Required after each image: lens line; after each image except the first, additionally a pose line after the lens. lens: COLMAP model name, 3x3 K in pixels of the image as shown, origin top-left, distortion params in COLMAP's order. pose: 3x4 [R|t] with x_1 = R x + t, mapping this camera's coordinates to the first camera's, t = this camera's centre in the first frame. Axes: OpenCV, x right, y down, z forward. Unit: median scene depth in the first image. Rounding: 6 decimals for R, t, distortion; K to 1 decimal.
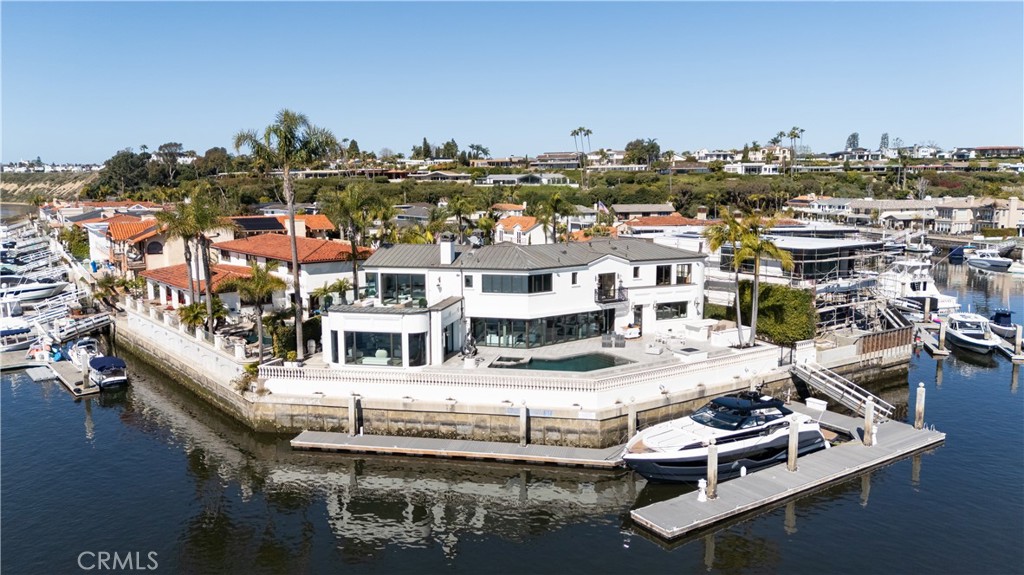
lens RADIAL K [[740.6, 0, 512.0], [0, 740.6, 287.5], [0, 0, 1]] dist [0.053129, -0.002721]
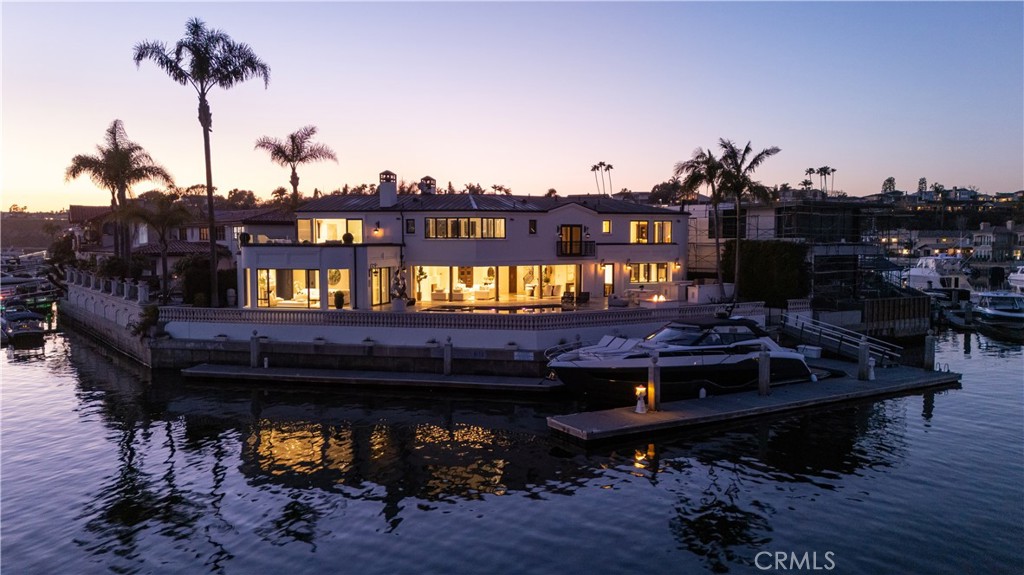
lens RADIAL K [[735.2, 0, 512.0], [0, 735.2, 287.5], [0, 0, 1]] dist [0.037283, -0.001649]
pose [[0.998395, -0.000422, -0.056637, 0.106636], [-0.004639, 0.996002, -0.089206, 0.135147], [0.056448, 0.089326, 0.994402, 0.131076]]
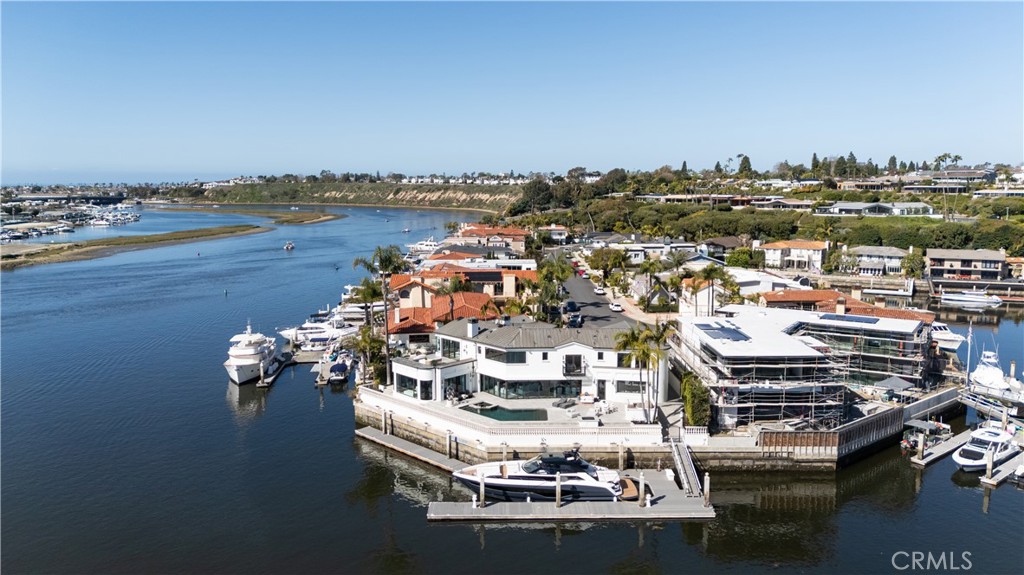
lens RADIAL K [[740.6, 0, 512.0], [0, 740.6, 287.5], [0, 0, 1]] dist [0.053129, -0.002721]
pose [[0.835865, 0.076872, -0.543525, 0.789264], [-0.075459, 0.996837, 0.024940, -0.173790], [0.543723, 0.020167, 0.839022, -0.256842]]
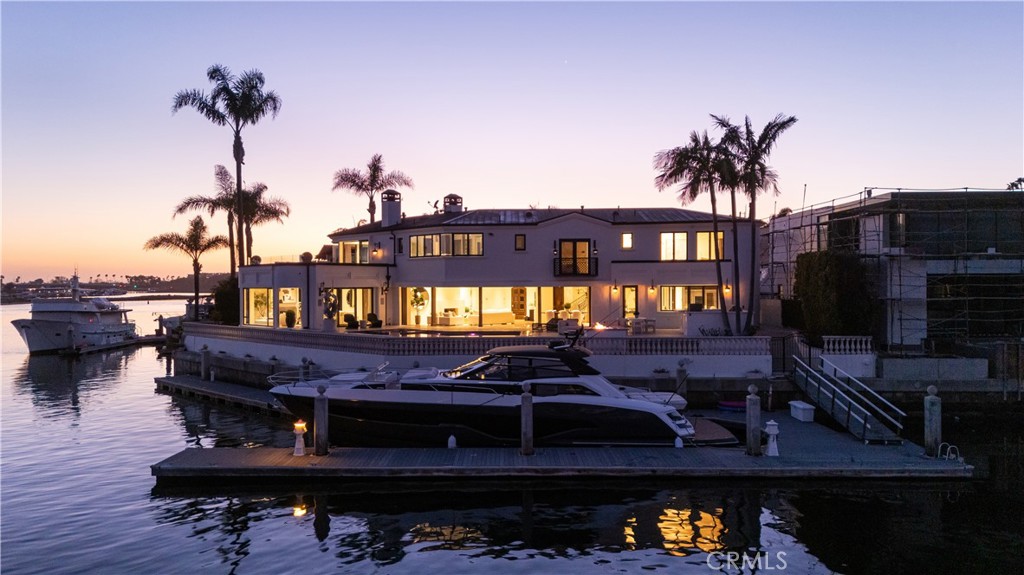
lens RADIAL K [[725.3, 0, 512.0], [0, 725.3, 287.5], [0, 0, 1]] dist [0.043358, -0.000094]
pose [[0.833267, -0.005428, -0.552844, 0.476827], [-0.076655, 0.989159, -0.125250, 0.126226], [0.547531, 0.146745, 0.823818, 0.371119]]
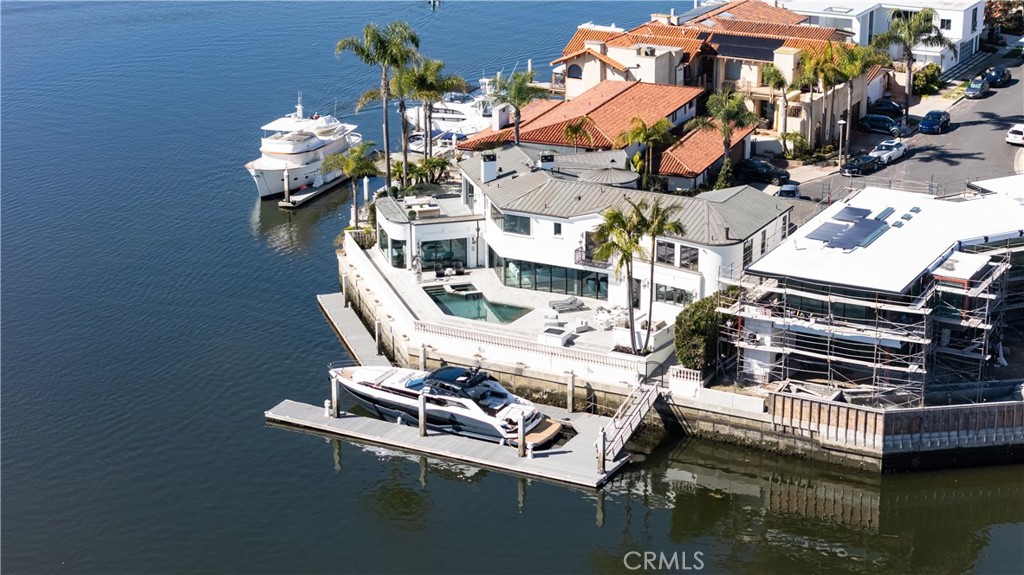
lens RADIAL K [[2038.2, 0, 512.0], [0, 2038.2, 287.5], [0, 0, 1]] dist [-0.008352, 0.061281]
pose [[0.472871, 0.279807, -0.835525, 2.155043], [-0.121715, 0.959893, 0.252570, -0.564944], [0.872685, -0.017737, 0.487962, -0.294819]]
